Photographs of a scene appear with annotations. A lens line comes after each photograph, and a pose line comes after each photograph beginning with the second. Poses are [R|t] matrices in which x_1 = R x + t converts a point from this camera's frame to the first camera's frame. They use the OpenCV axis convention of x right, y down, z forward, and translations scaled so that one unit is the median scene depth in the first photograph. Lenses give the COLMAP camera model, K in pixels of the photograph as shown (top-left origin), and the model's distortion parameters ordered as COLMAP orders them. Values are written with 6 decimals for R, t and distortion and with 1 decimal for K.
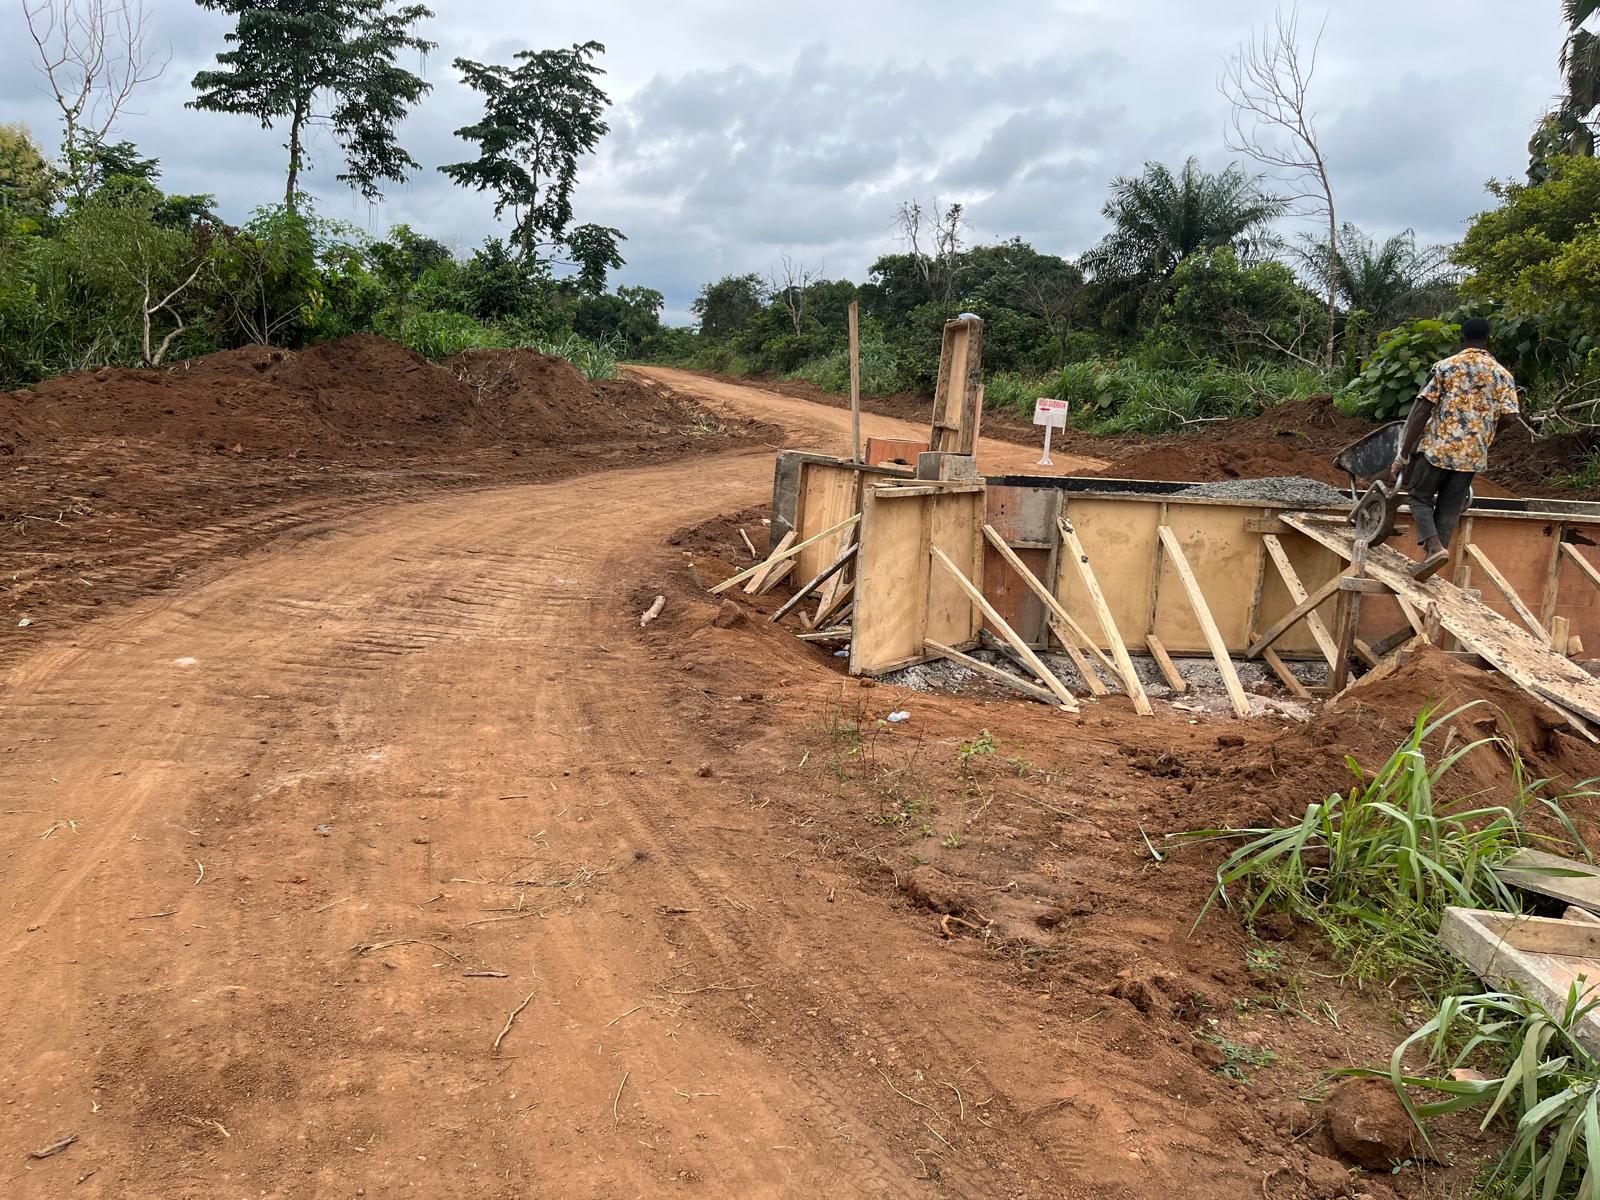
lens RADIAL K [[1170.7, 0, 800.0], [0, 1170.7, 600.0], [0, 0, 1]] dist [0.059820, -0.000892]
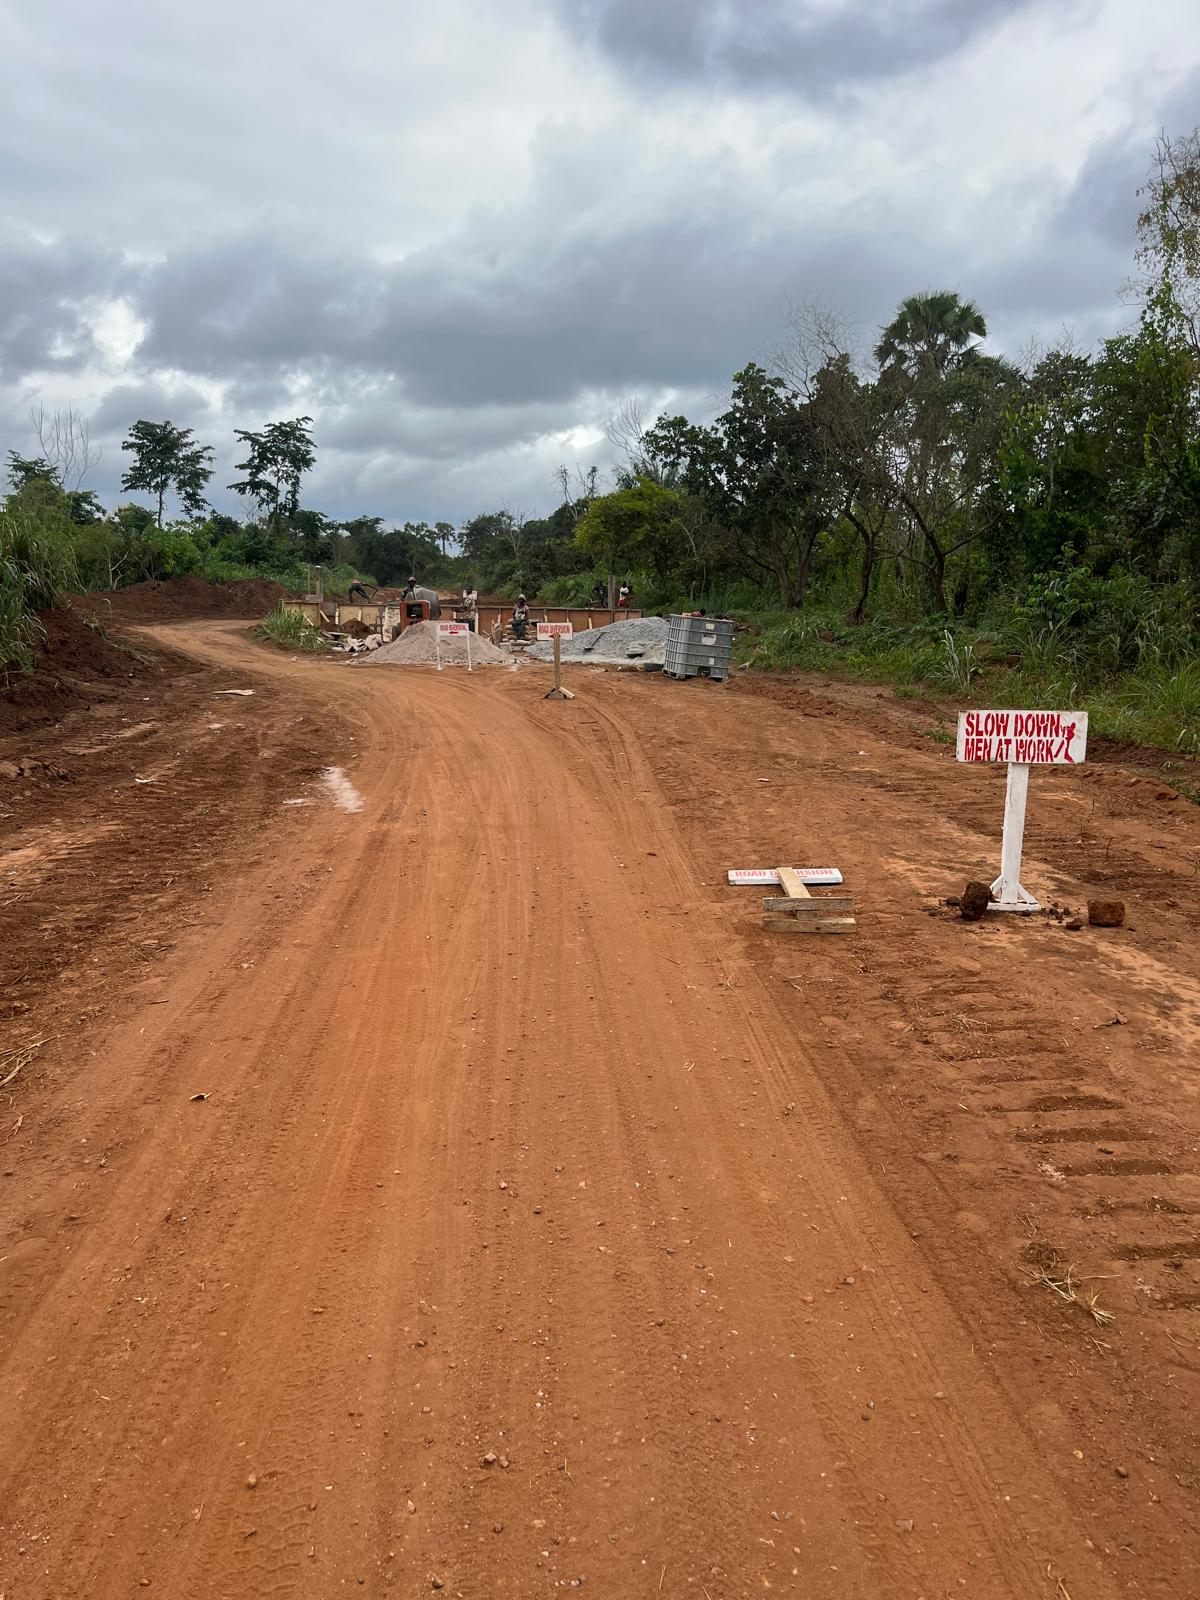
lens RADIAL K [[1172.9, 0, 589.6], [0, 1172.9, 821.9], [0, 0, 1]] dist [0.059986, -0.090342]
pose [[0.998701, -0.034209, -0.037773, 0.327859], [0.034236, 0.999414, 0.000060, 0.194000], [0.037748, -0.001353, 0.999286, -0.870269]]
